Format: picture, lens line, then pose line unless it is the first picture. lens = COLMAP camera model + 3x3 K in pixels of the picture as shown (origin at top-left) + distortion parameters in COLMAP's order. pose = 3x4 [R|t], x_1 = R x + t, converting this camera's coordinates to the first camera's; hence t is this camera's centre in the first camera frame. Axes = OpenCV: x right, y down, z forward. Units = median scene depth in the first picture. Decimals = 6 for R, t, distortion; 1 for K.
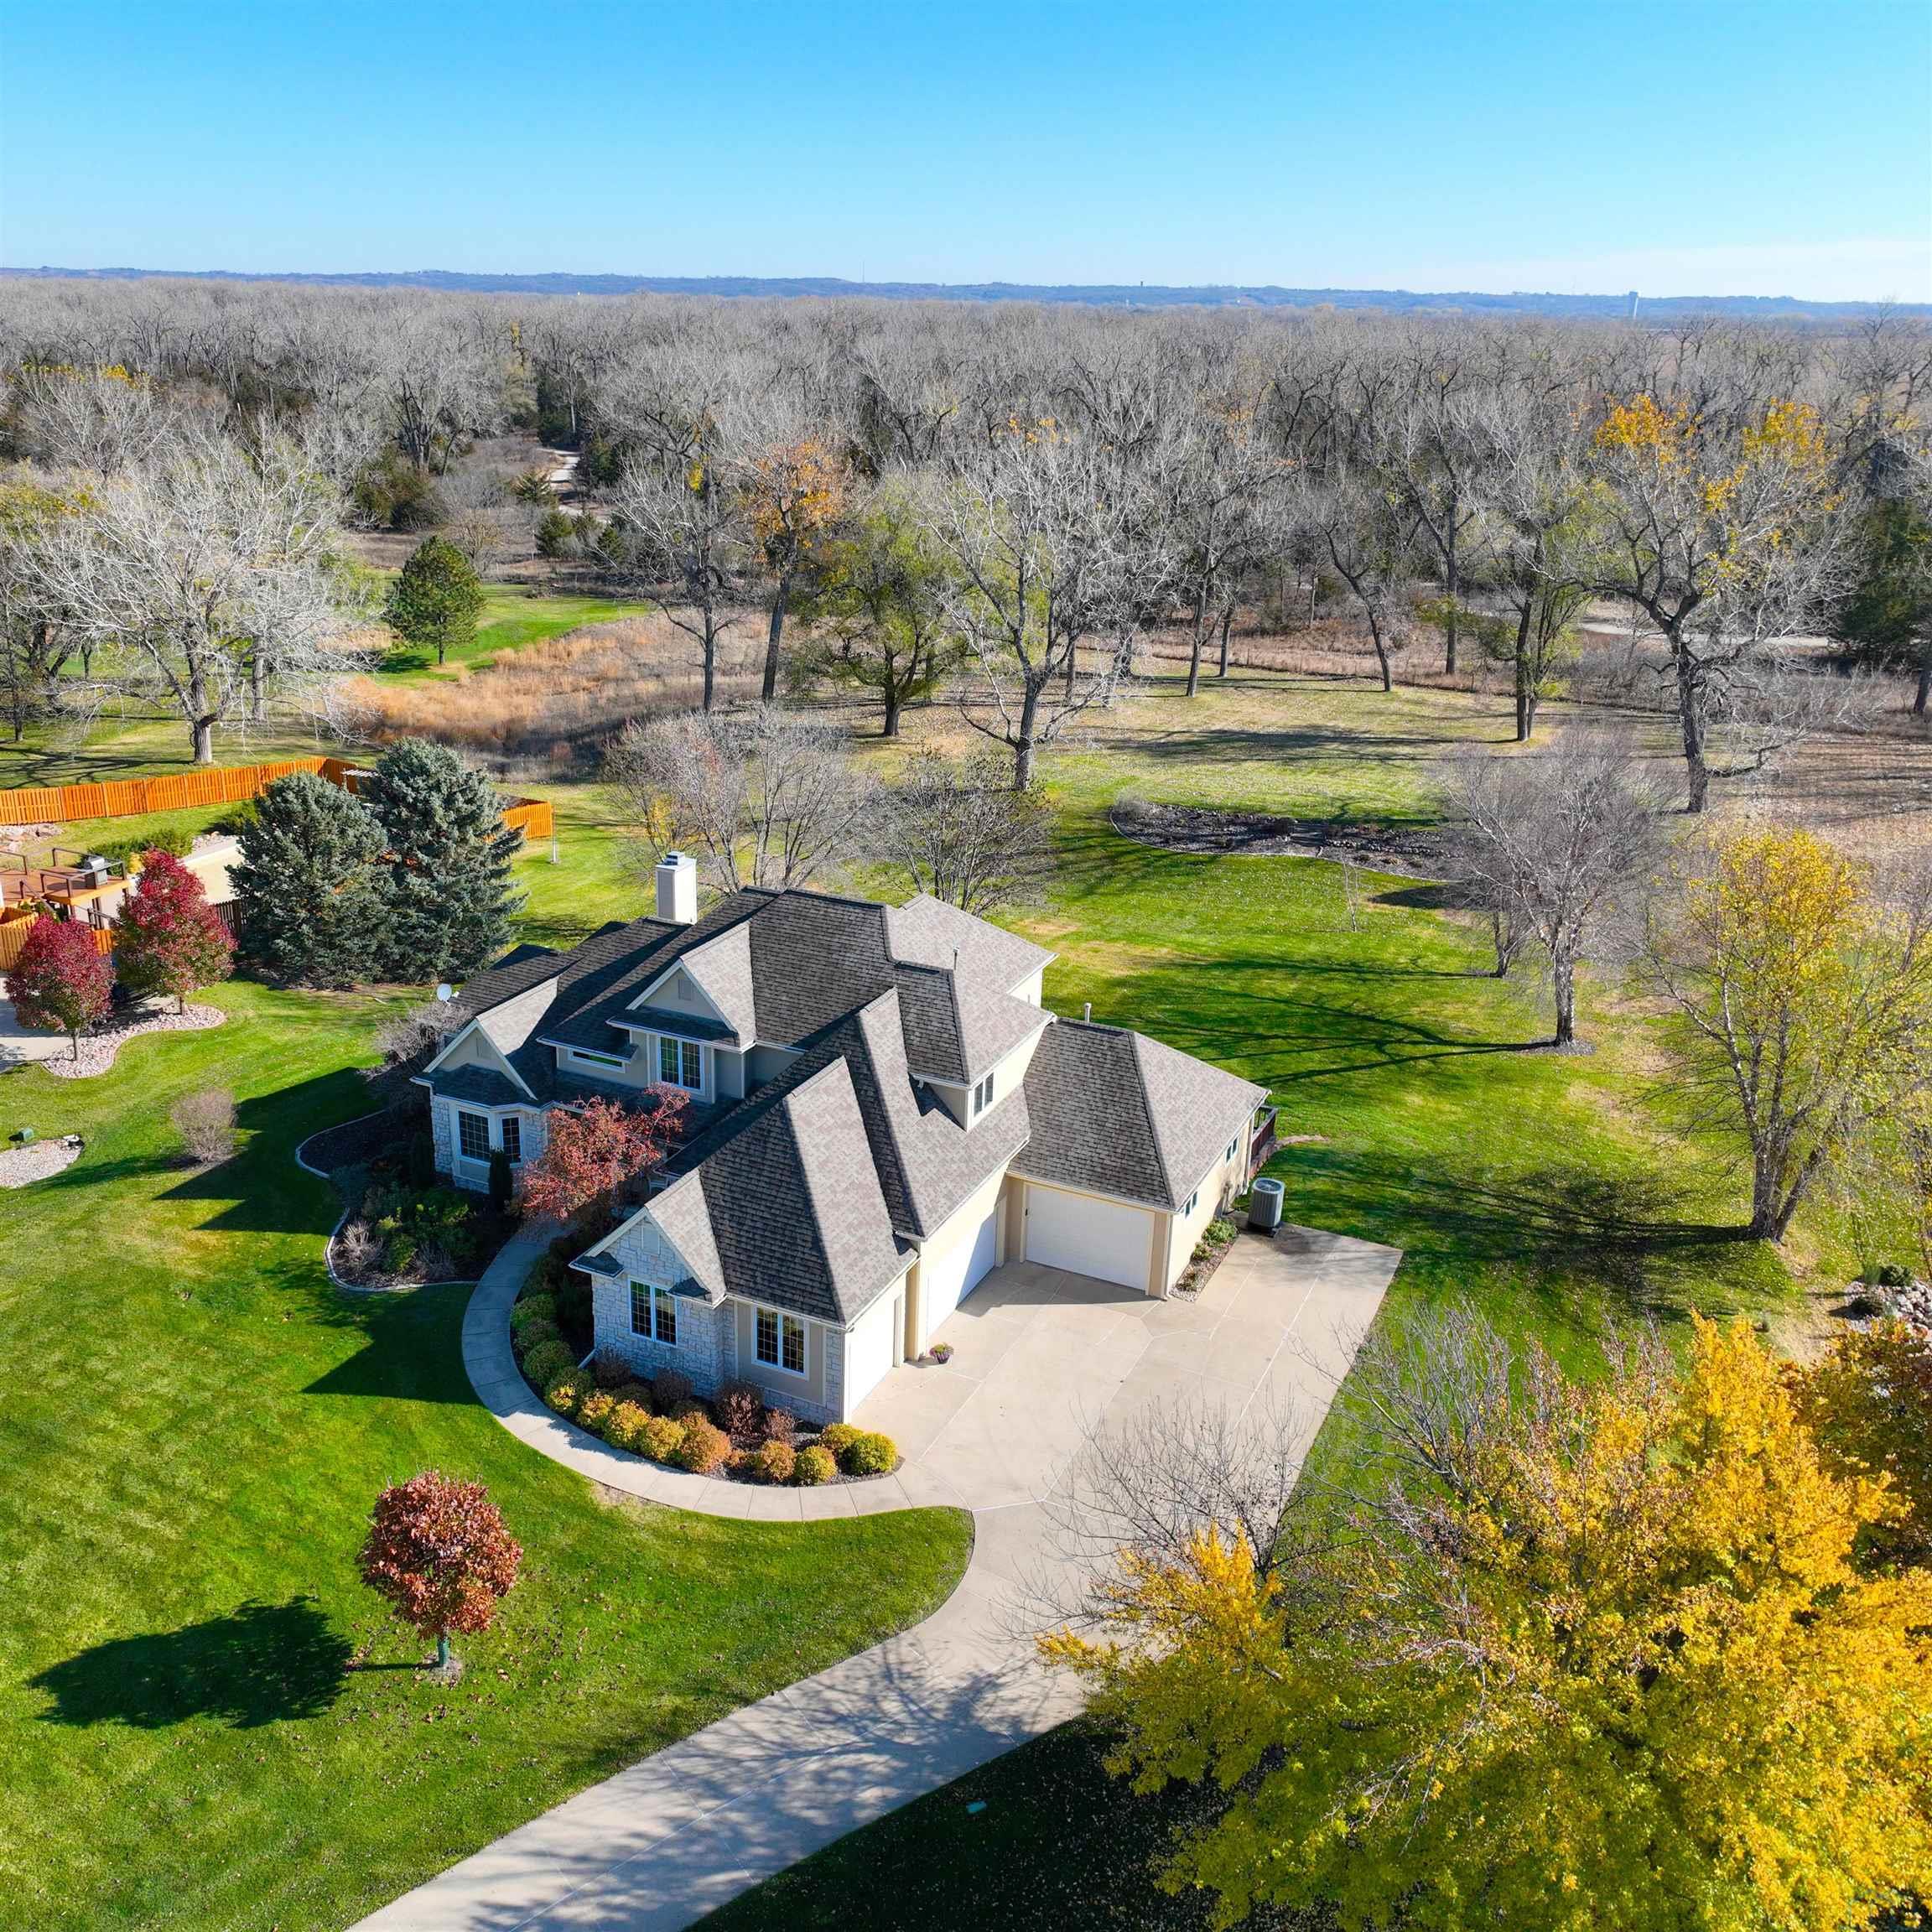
lens RADIAL K [[1818.3, 0, 867.1], [0, 1818.3, 938.9], [0, 0, 1]] dist [0.005278, 0.000000]
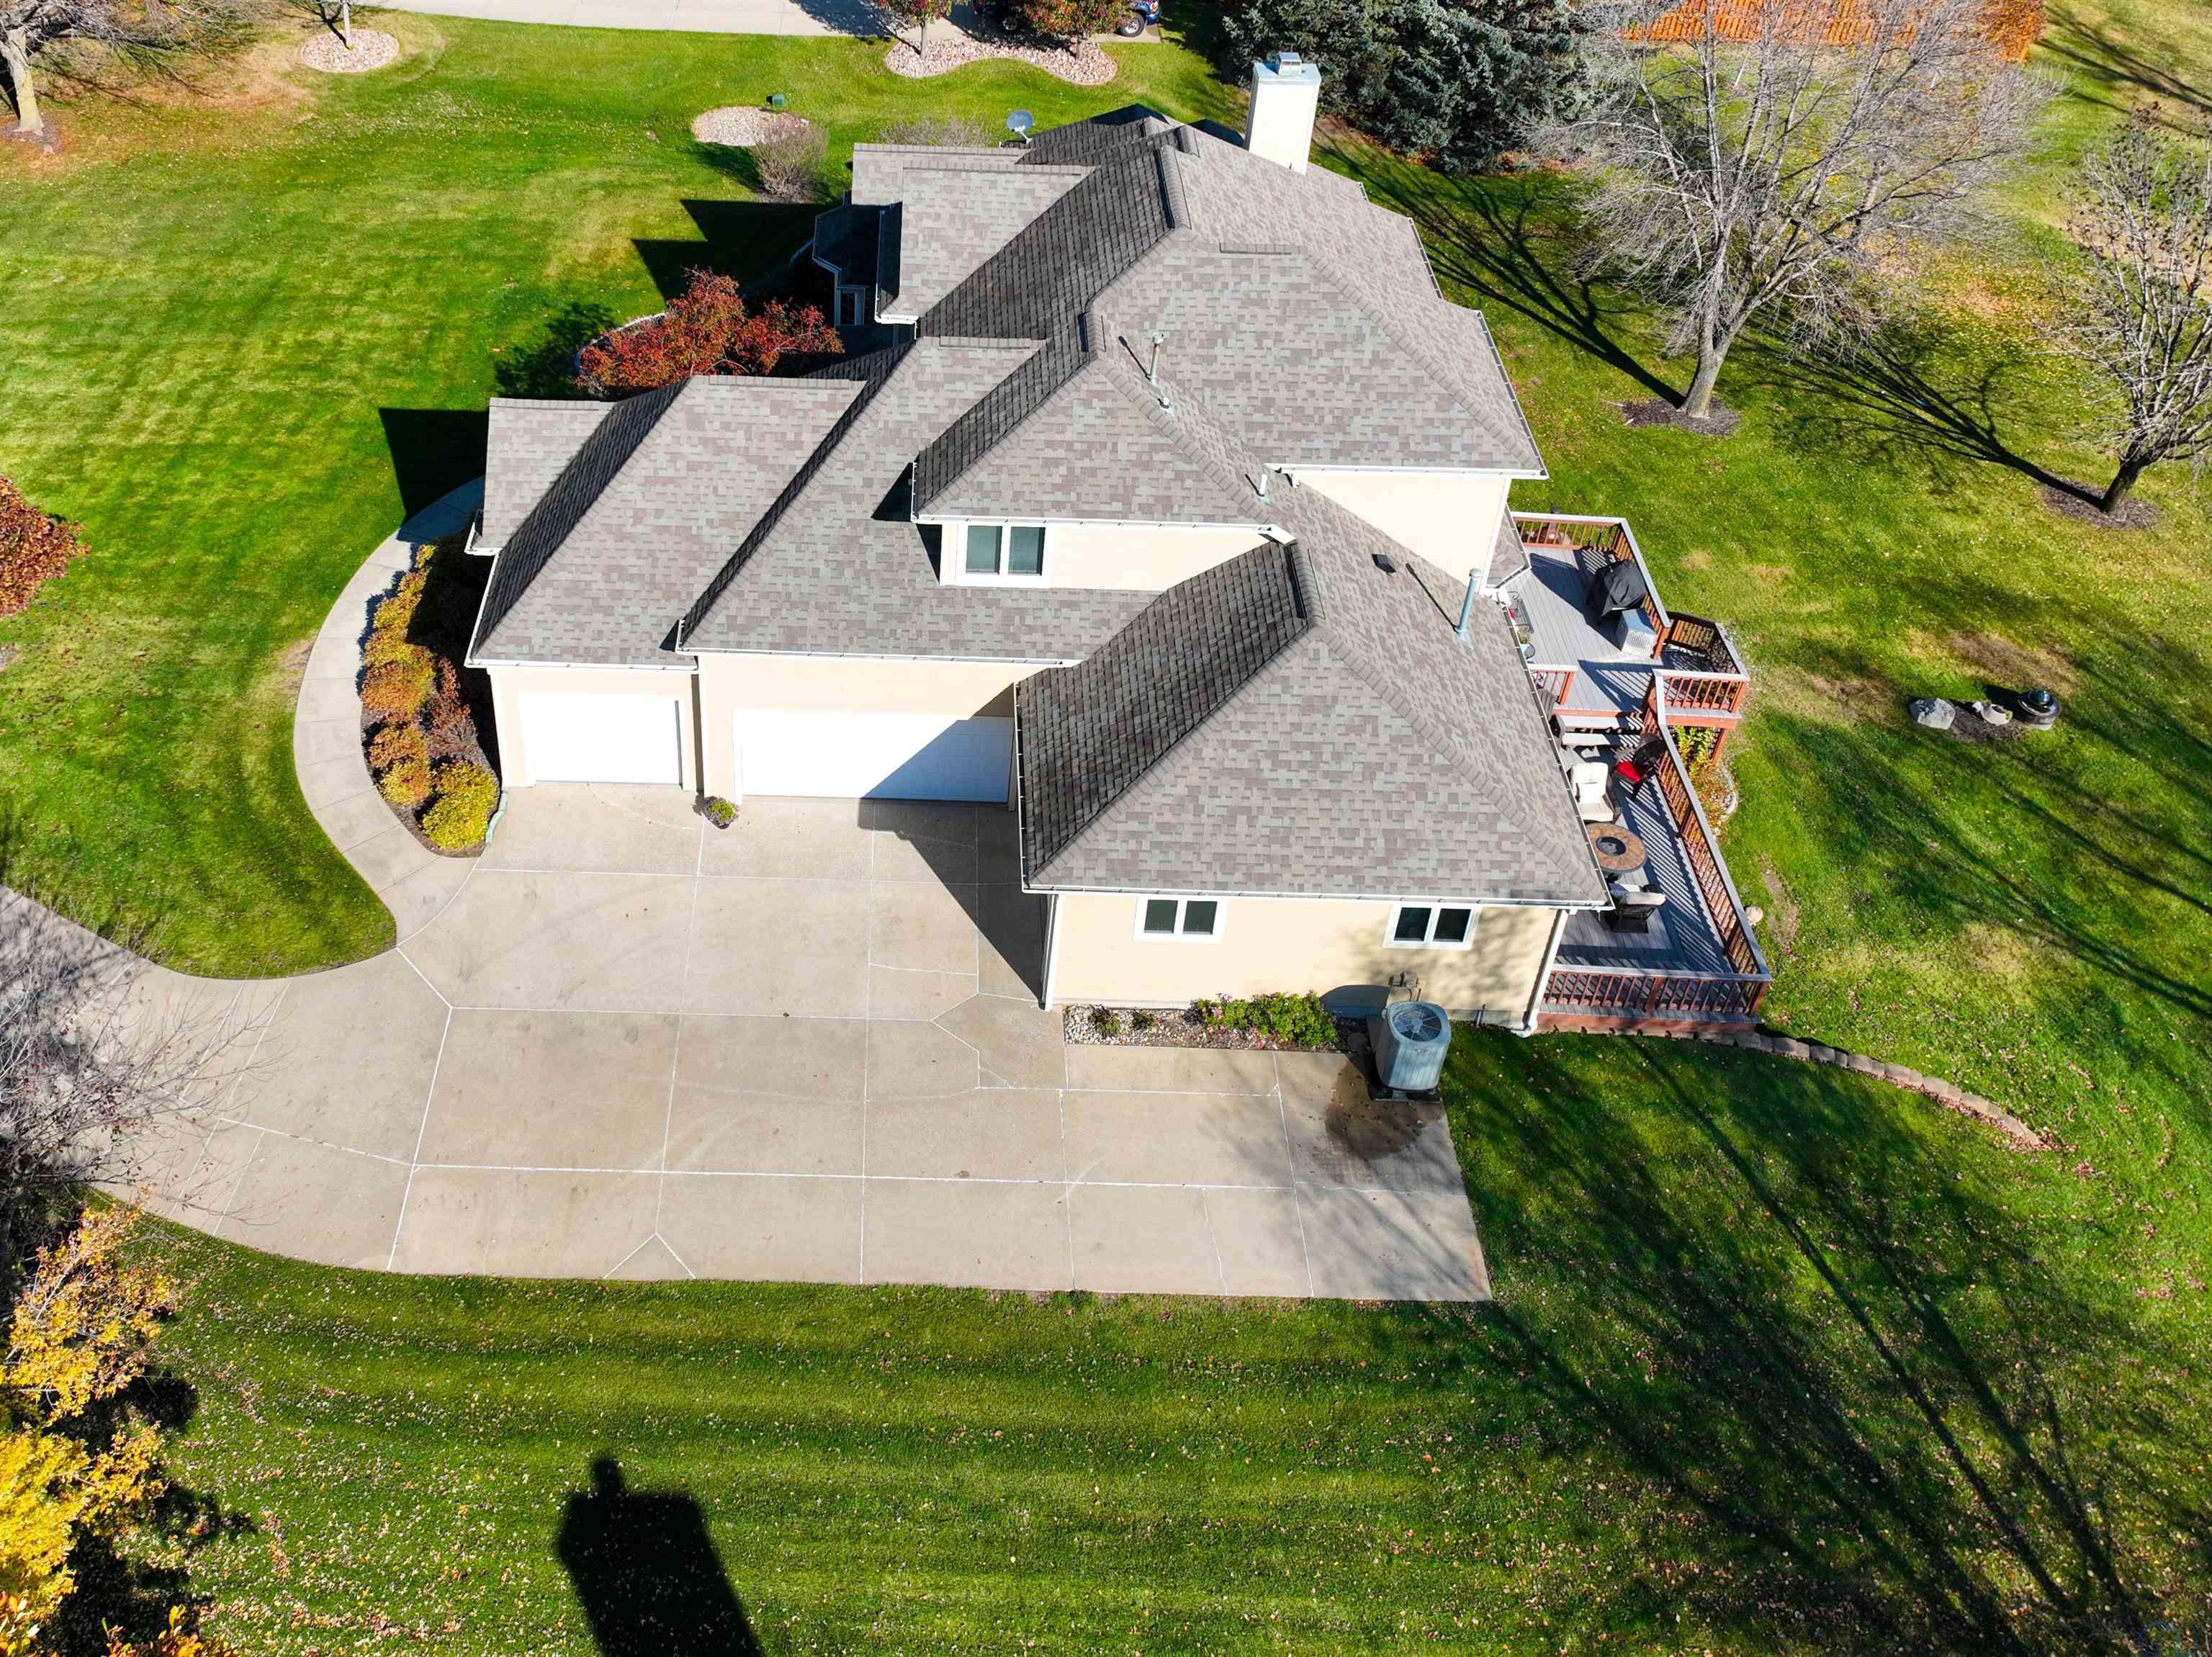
lens RADIAL K [[2074.1, 0, 898.3], [0, 2074.1, 591.9], [0, 0, 1]] dist [0.007032, 0.000000]
pose [[0.440415, 0.539461, -0.717646, 0.529701], [-0.313547, 0.841433, 0.440090, -0.191396], [0.841263, 0.031193, 0.539726, 0.555145]]
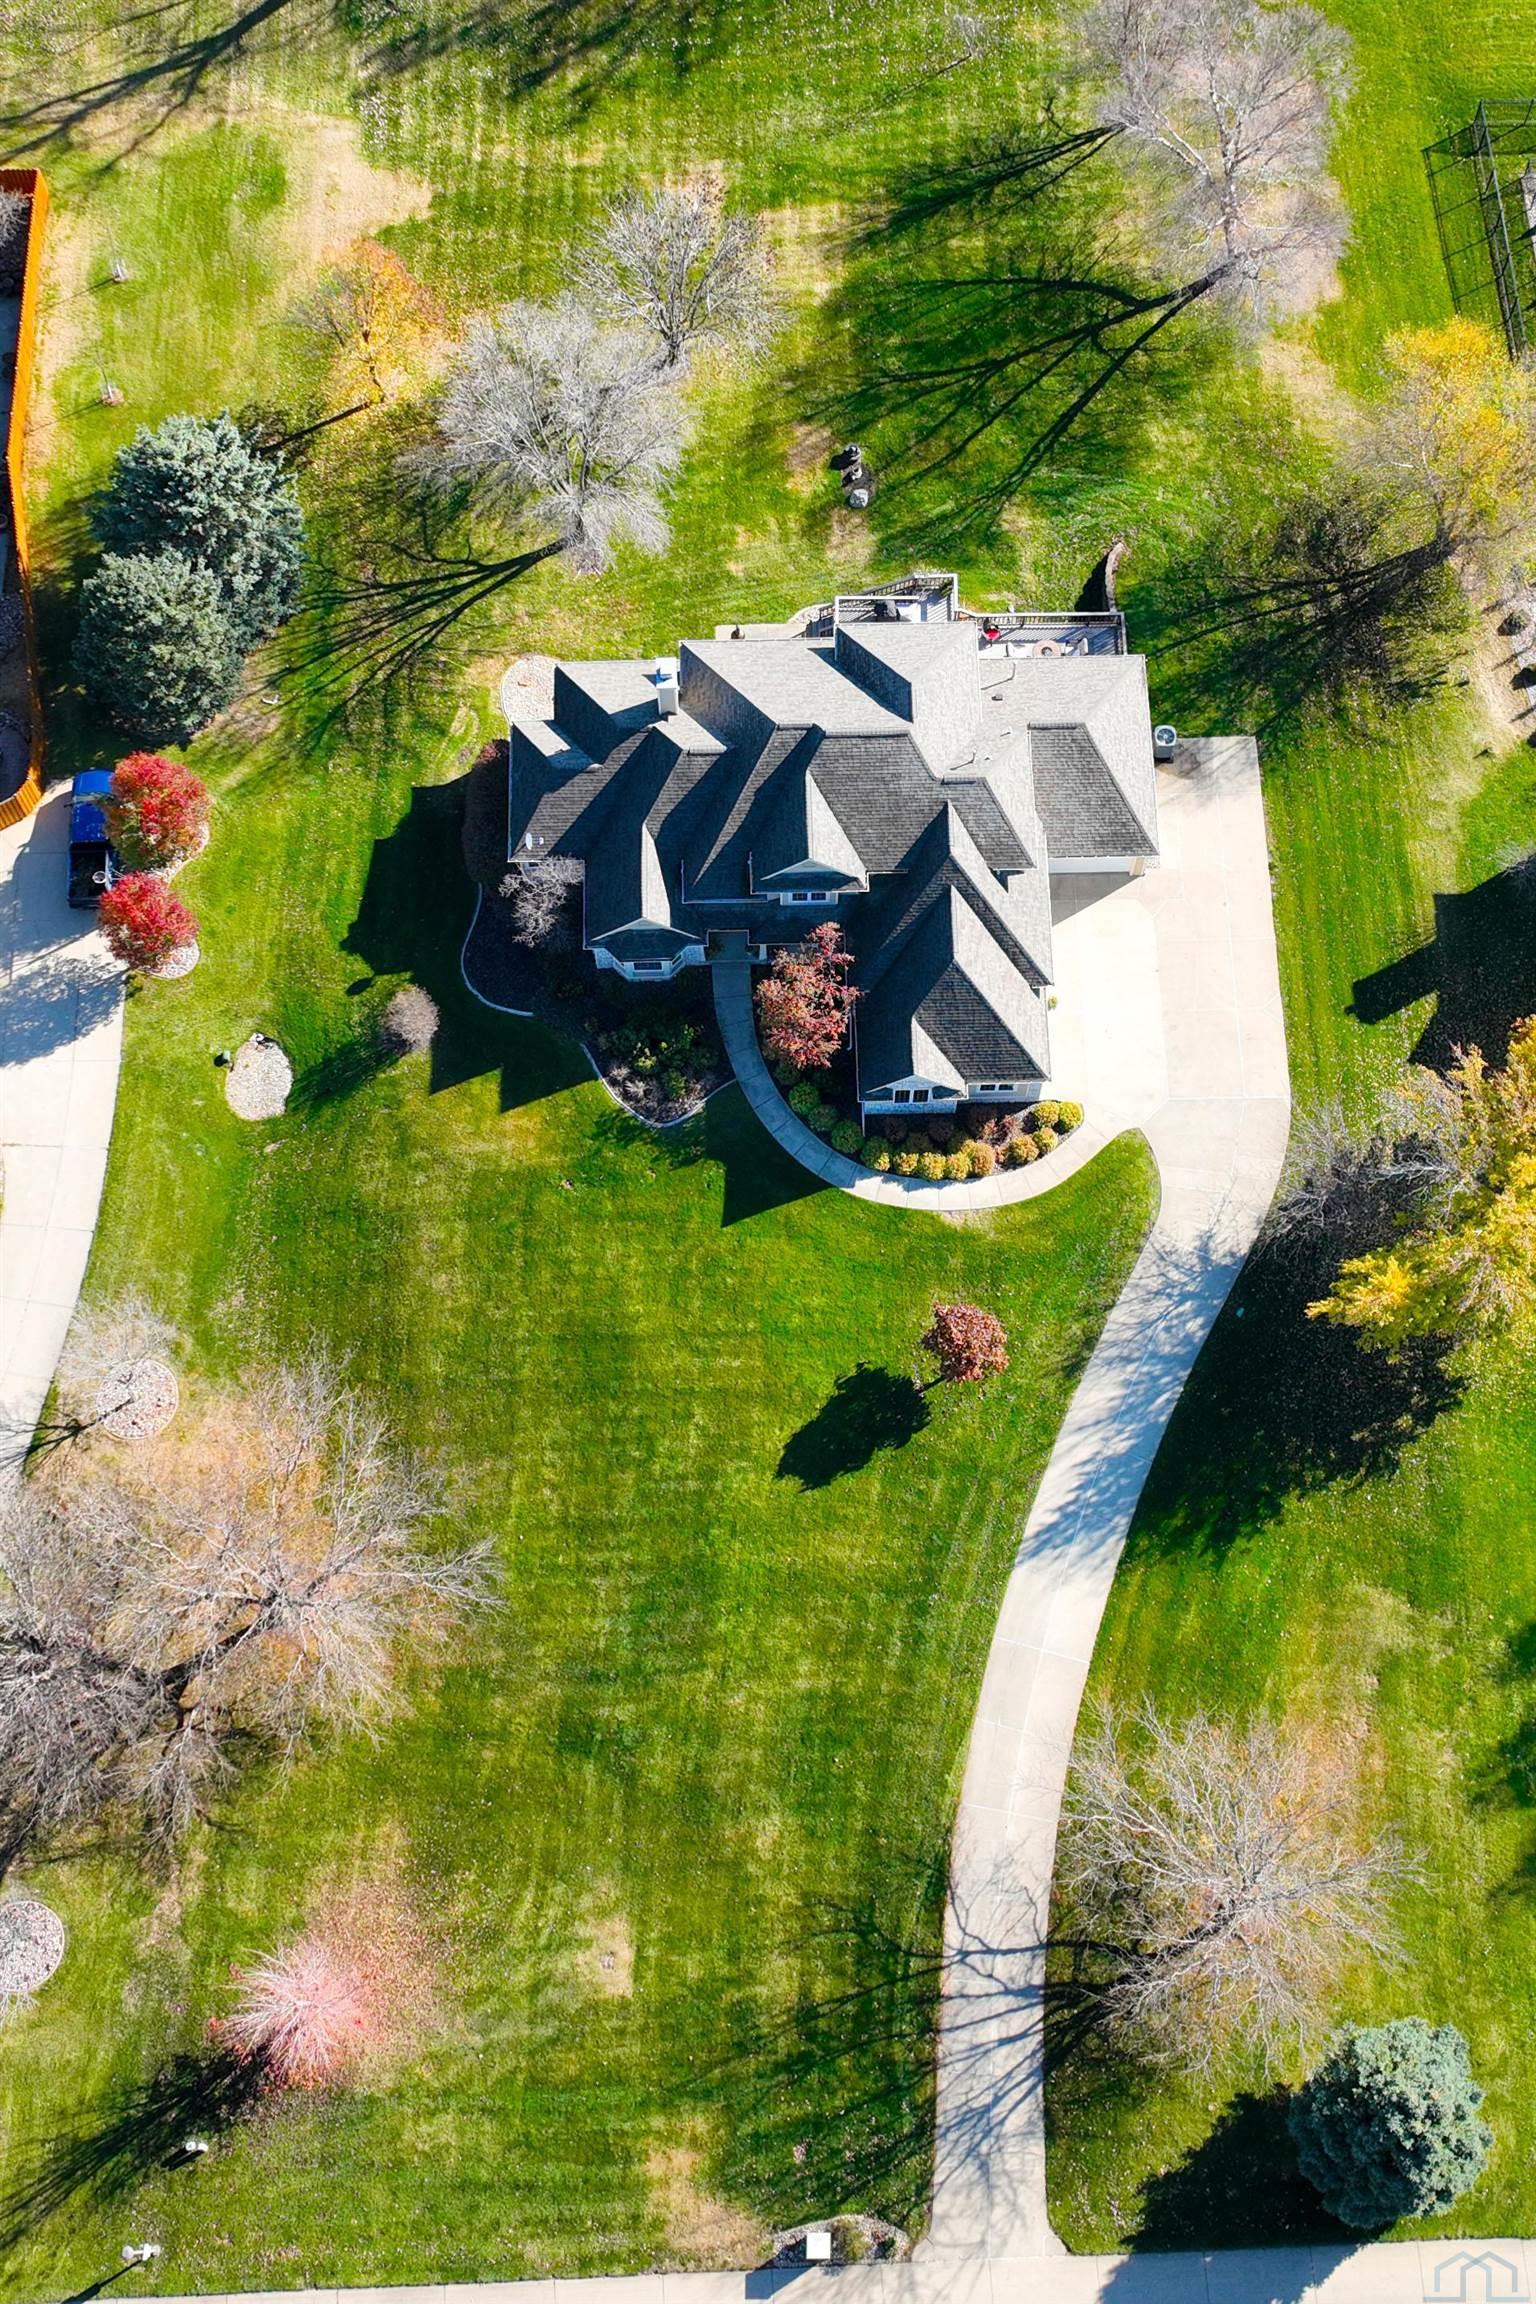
lens RADIAL K [[2875.8, 0, 889.7], [0, 2875.8, 920.4], [0, 0, 1]] dist [0.014690, 0.000000]
pose [[0.872772, -0.444171, 0.202436, -0.485124], [0.144742, 0.631562, 0.761695, -1.519925], [-0.466174, -0.635485, 0.615500, -0.359448]]
